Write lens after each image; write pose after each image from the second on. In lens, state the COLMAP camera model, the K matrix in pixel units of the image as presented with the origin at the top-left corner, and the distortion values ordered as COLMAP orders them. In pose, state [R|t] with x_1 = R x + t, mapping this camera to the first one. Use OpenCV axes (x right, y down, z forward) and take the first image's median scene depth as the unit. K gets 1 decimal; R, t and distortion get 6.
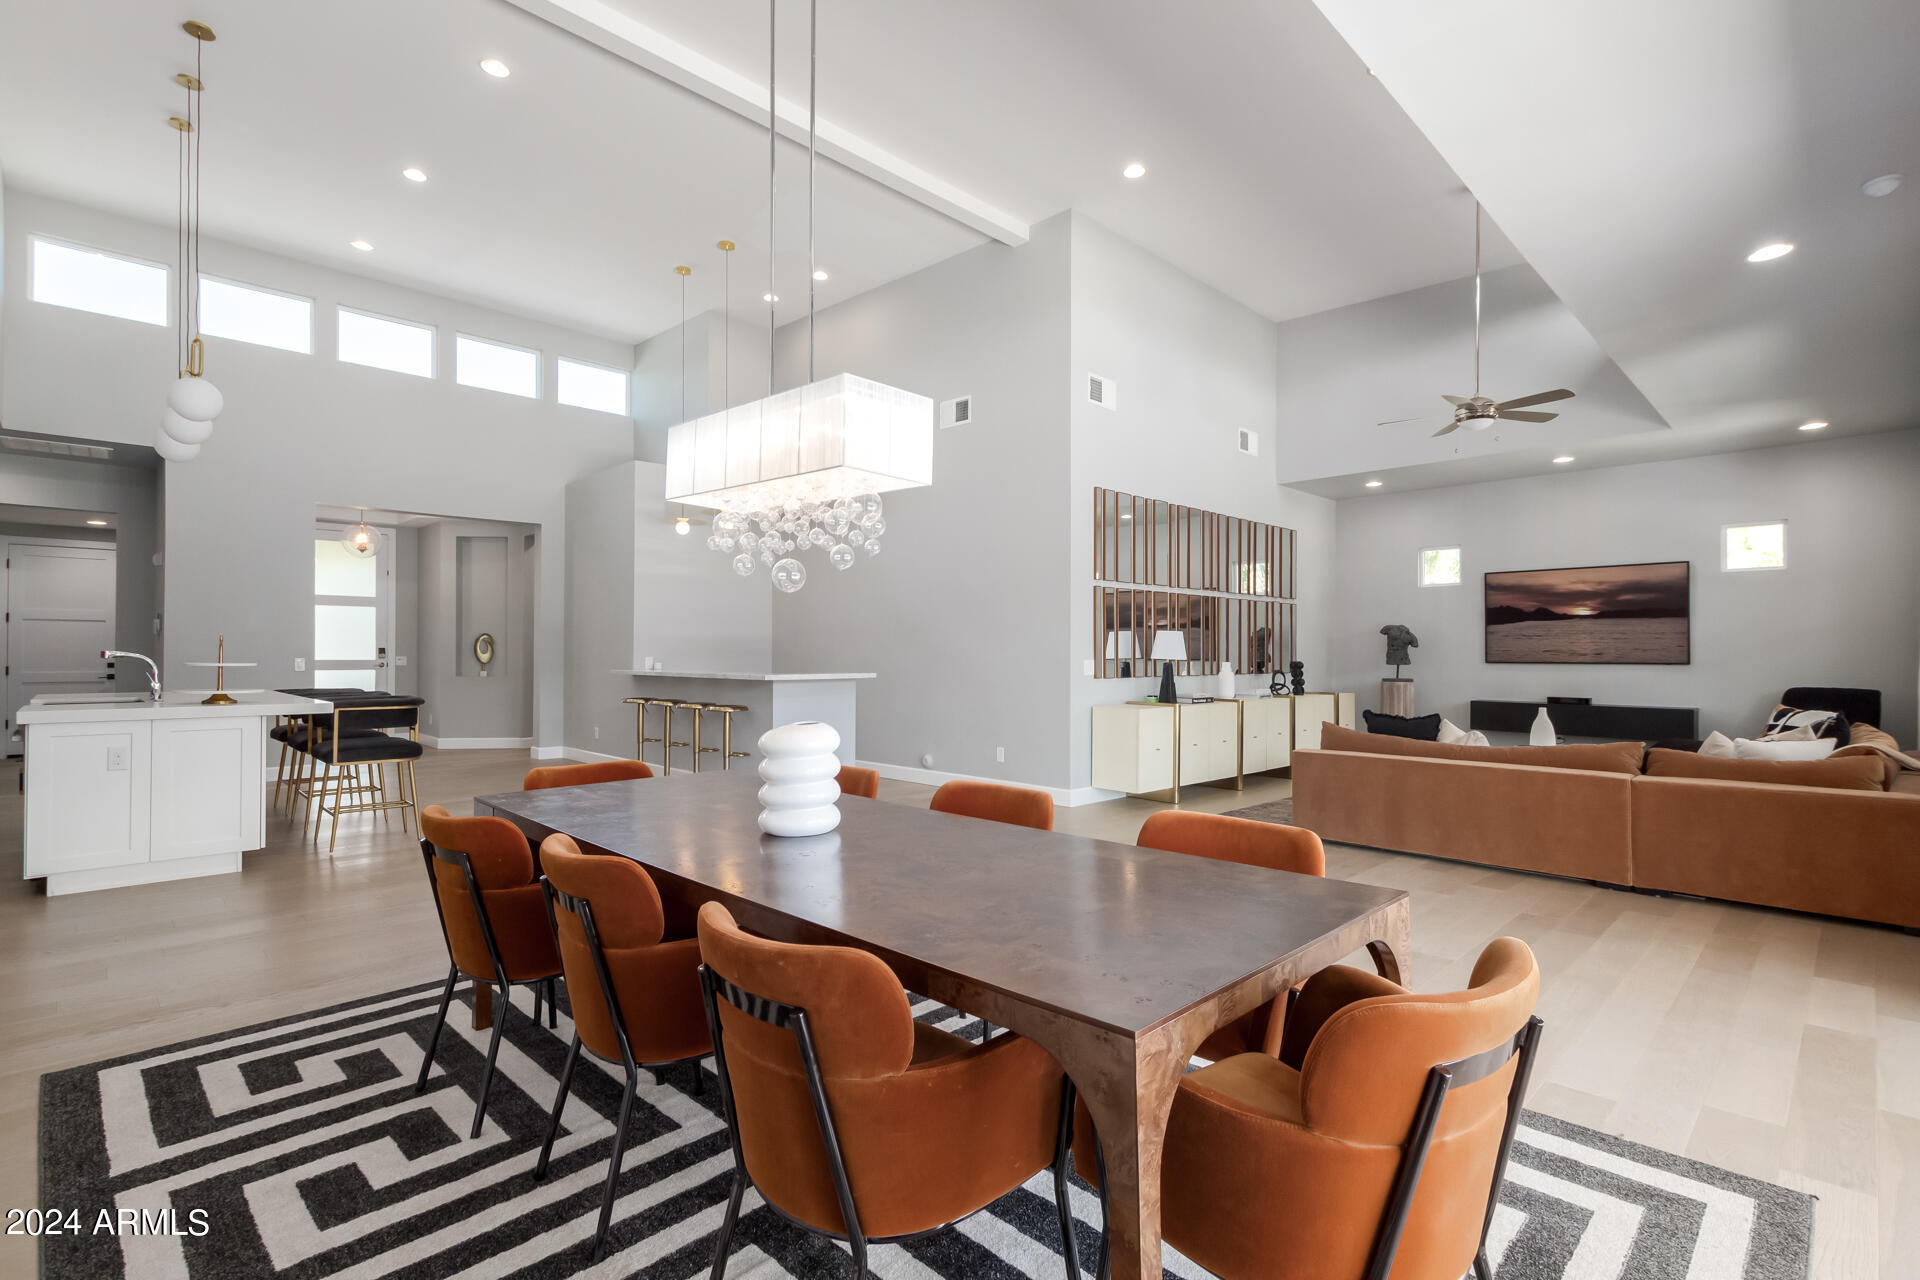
lens RADIAL K [[892.2, 0, 962.2], [0, 892.2, 646.9], [0, 0, 1]] dist [0.000424, 0.000209]
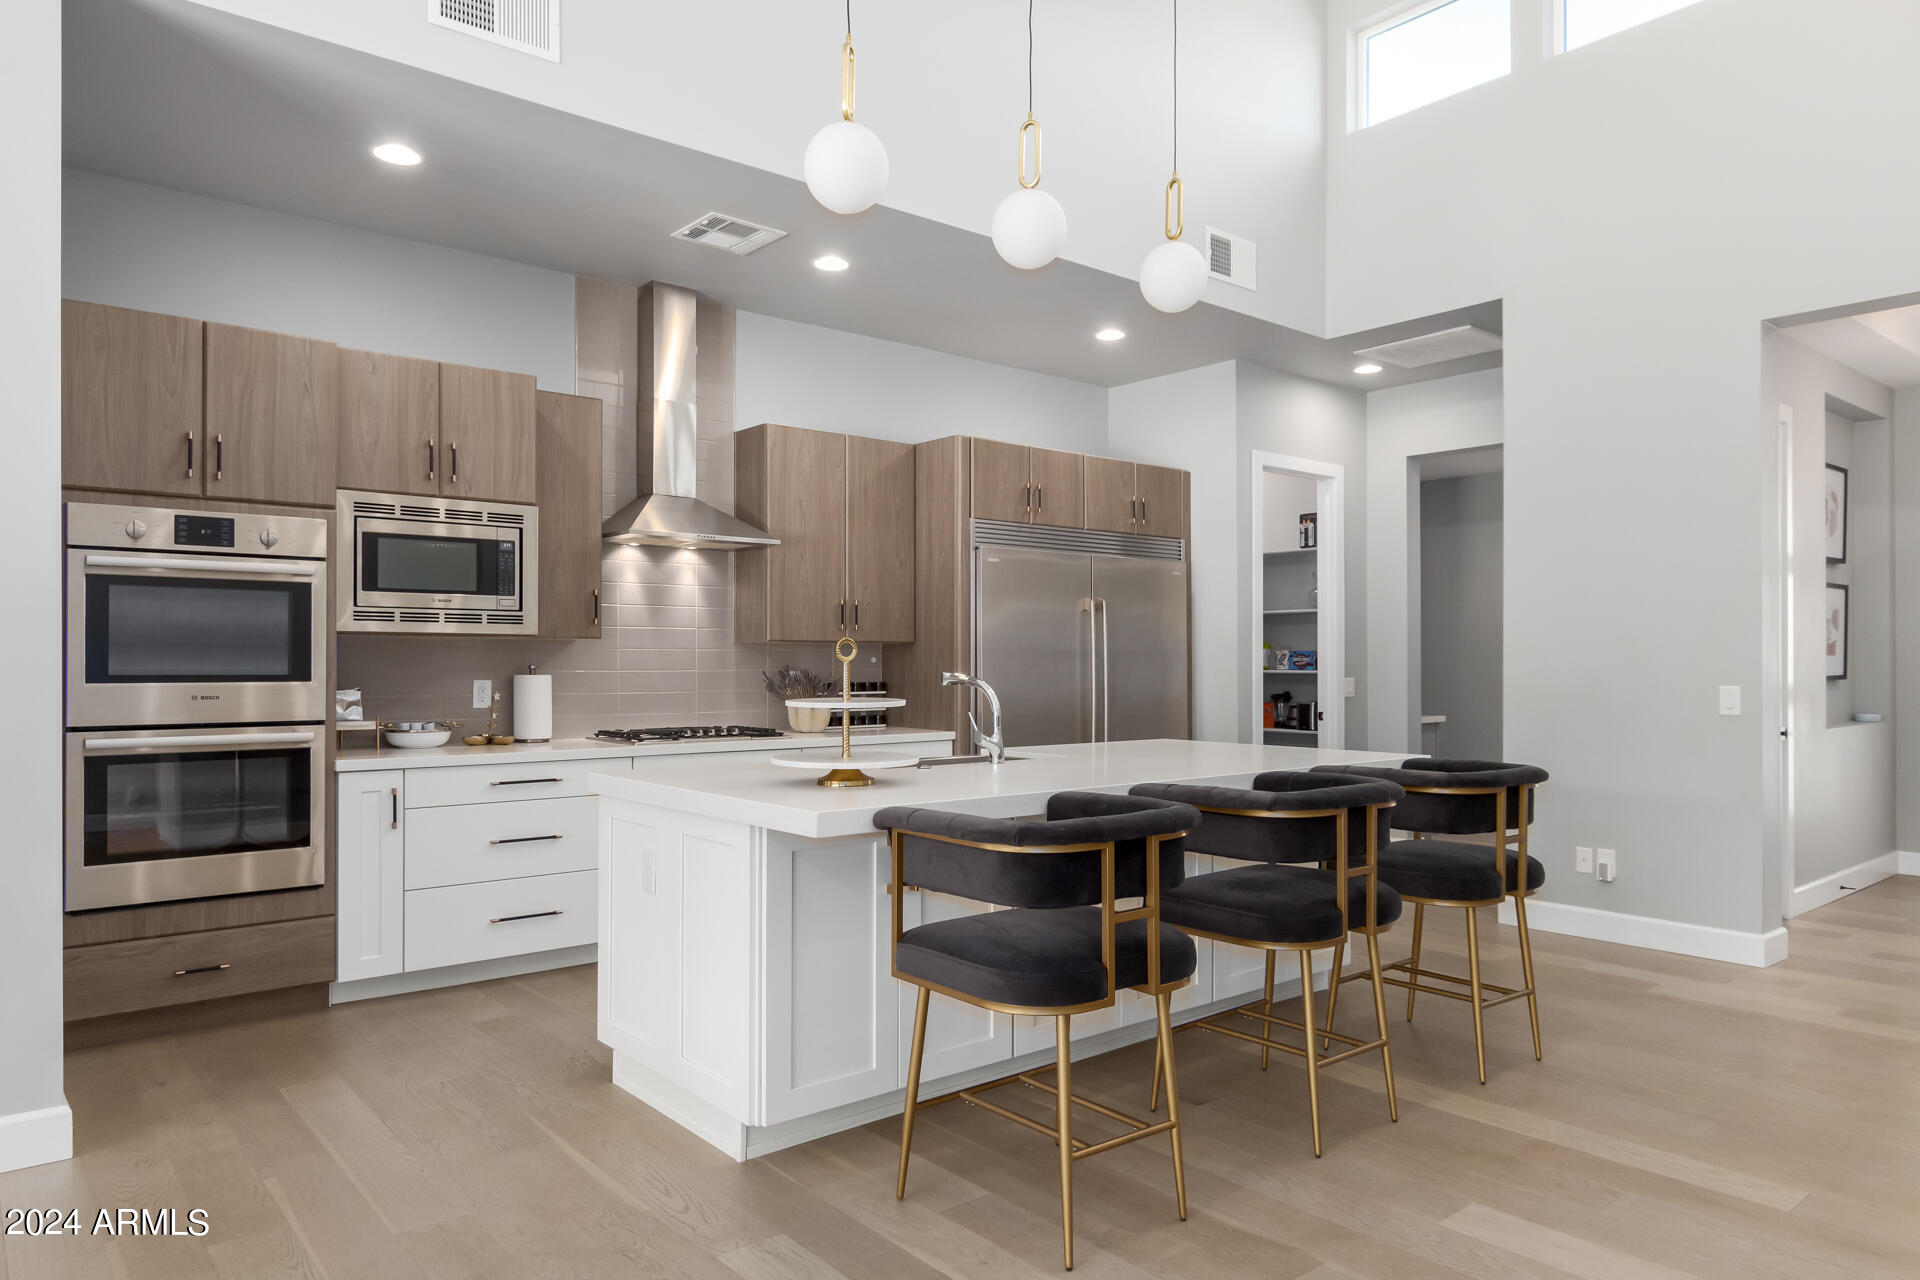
lens RADIAL K [[1214.7, 0, 957.6], [0, 1214.7, 661.2], [0, 0, 1]] dist [0.003498, 0.001343]
pose [[-0.083042, -0.004793, -0.996535, -0.125191], [0.009102, 0.999943, -0.005567, 0.000068], [0.996505, -0.009532, -0.082993, 0.724435]]
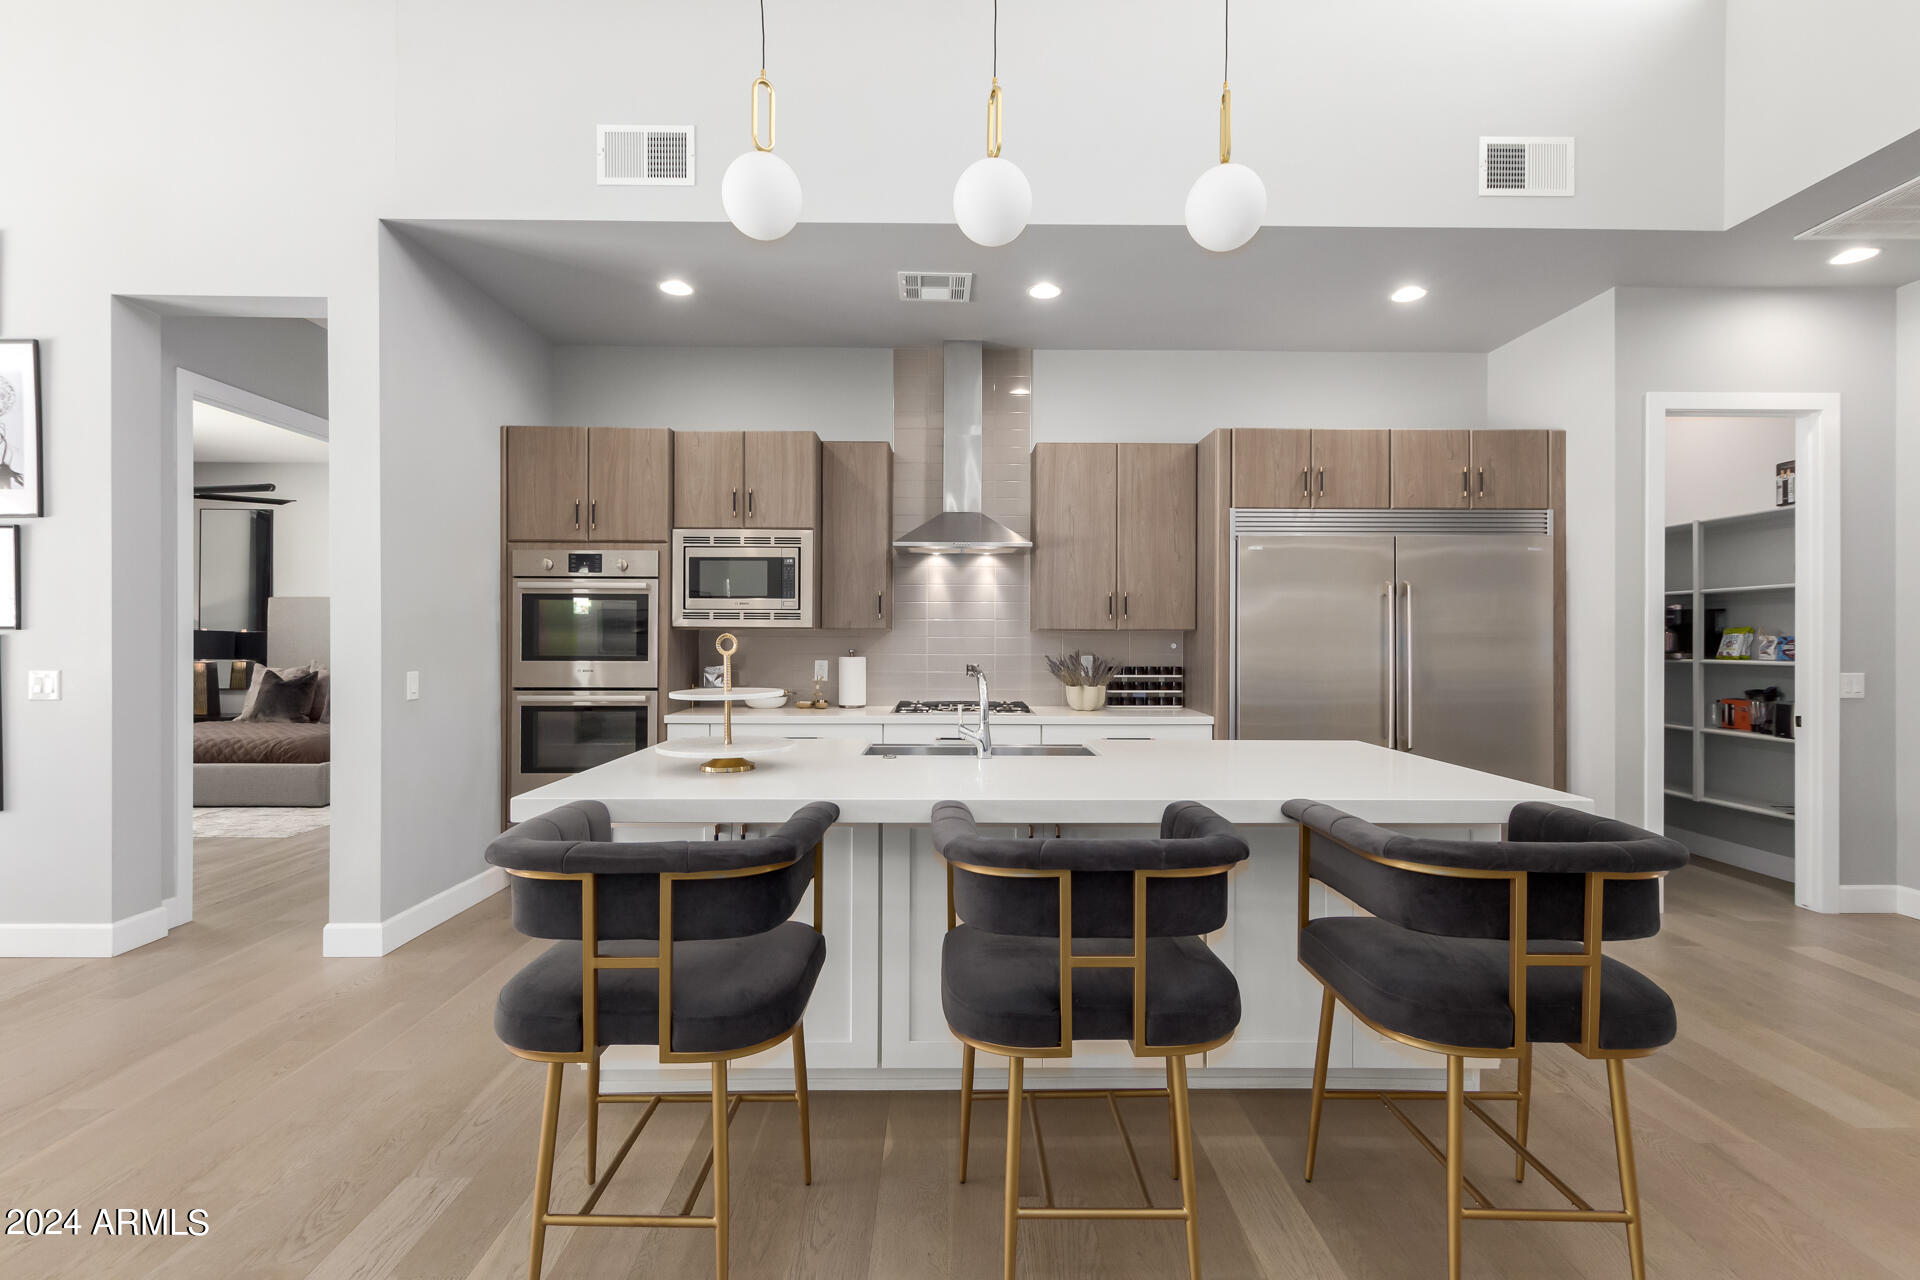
lens RADIAL K [[885.1, 0, 959.6], [0, 885.1, 641.2], [0, 0, 1]] dist [0.010209, -0.000978]
pose [[-0.690466, -0.003475, -0.723357, -0.362963], [0.001328, 0.999981, -0.006072, -0.005783], [0.723364, -0.005154, -0.690448, 0.943103]]
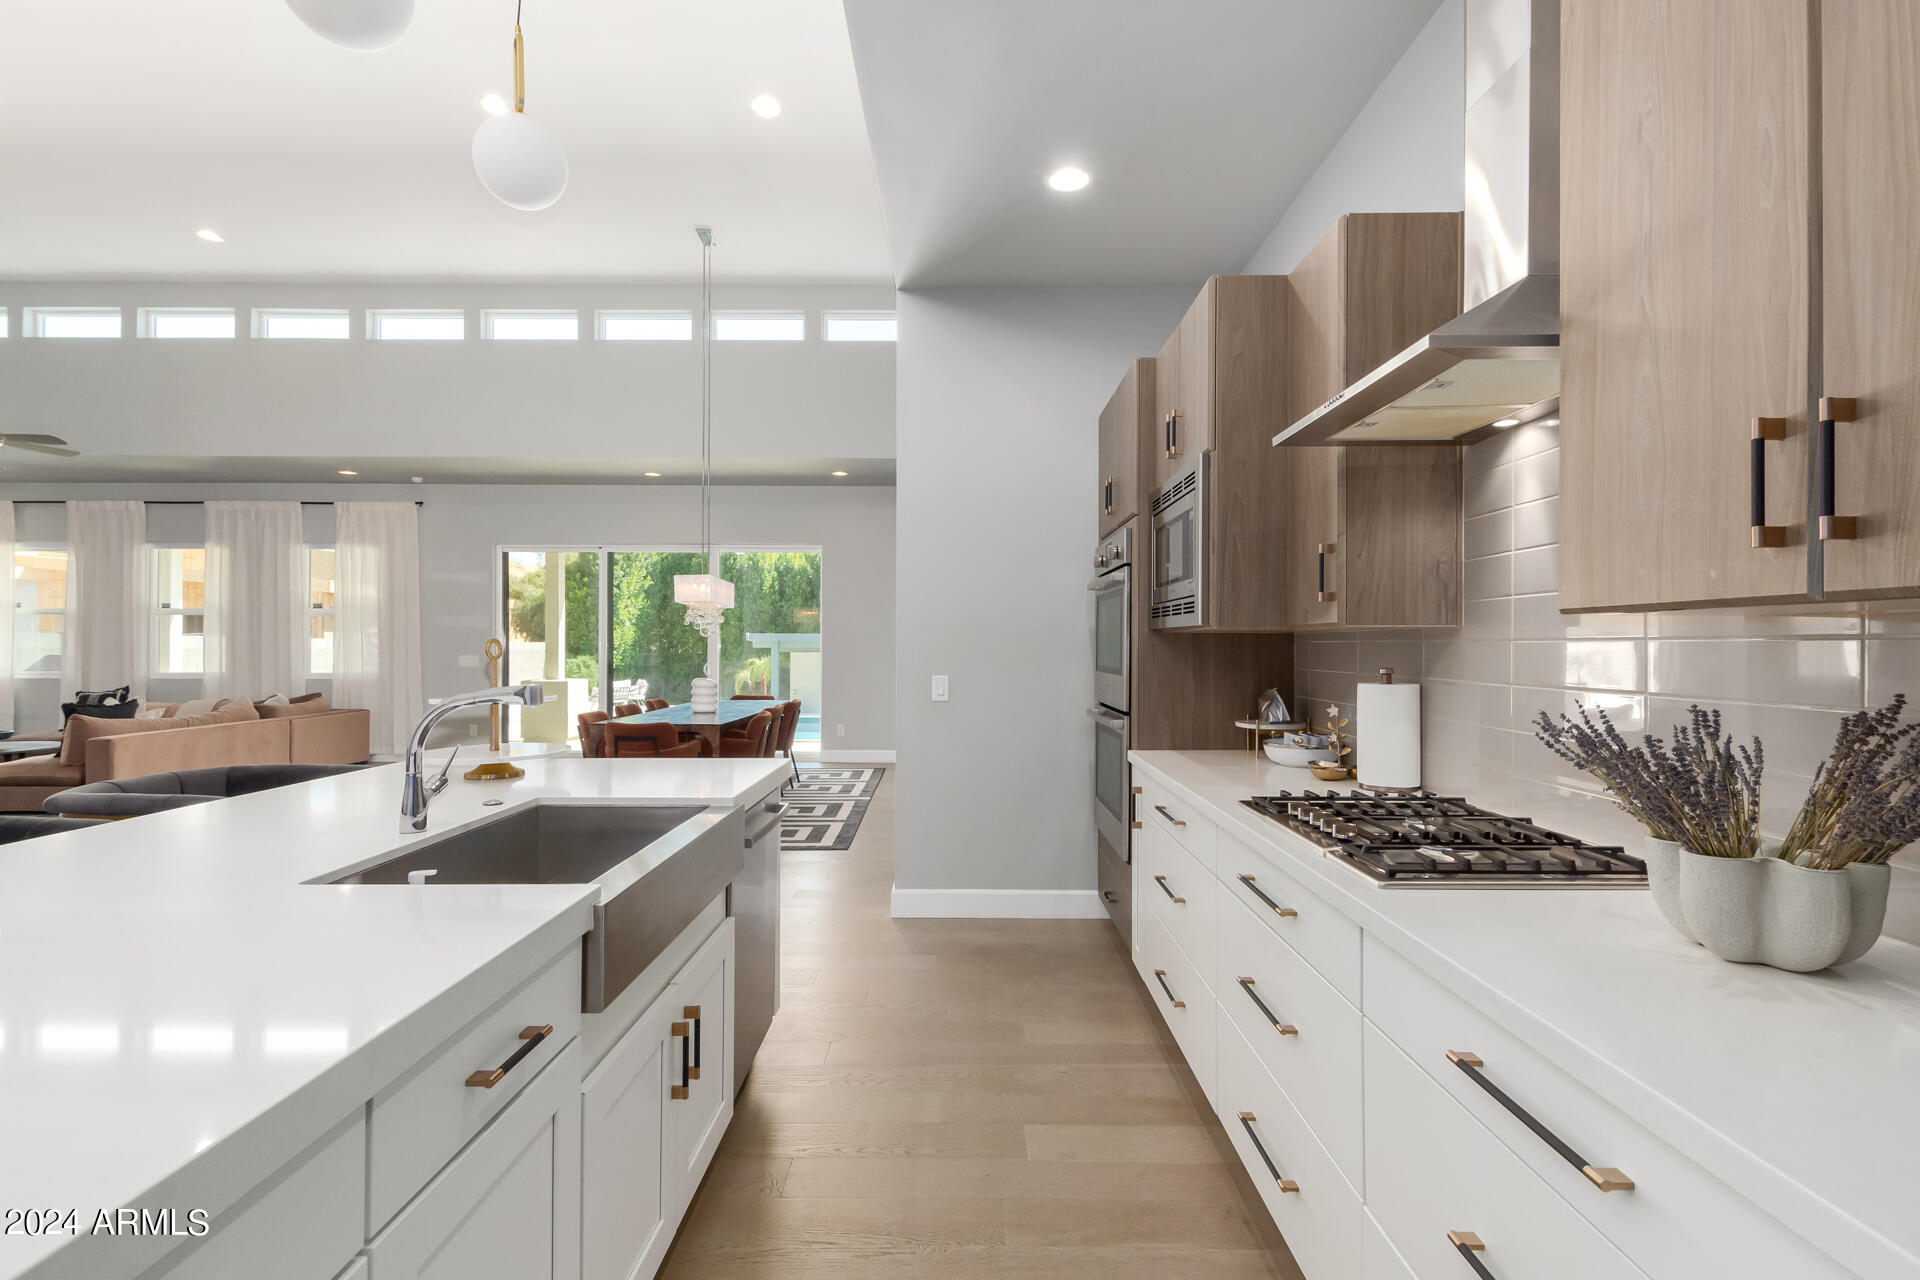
lens RADIAL K [[885.1, 0, 972.3], [0, 885.1, 633.1], [0, 0, 1]] dist [0.010209, -0.000978]
pose [[-0.714549, 0.000713, 0.699585, -0.896717], [-0.017146, 0.999681, -0.018532, -0.008094], [-0.699375, -0.025237, -0.714309, 0.766189]]
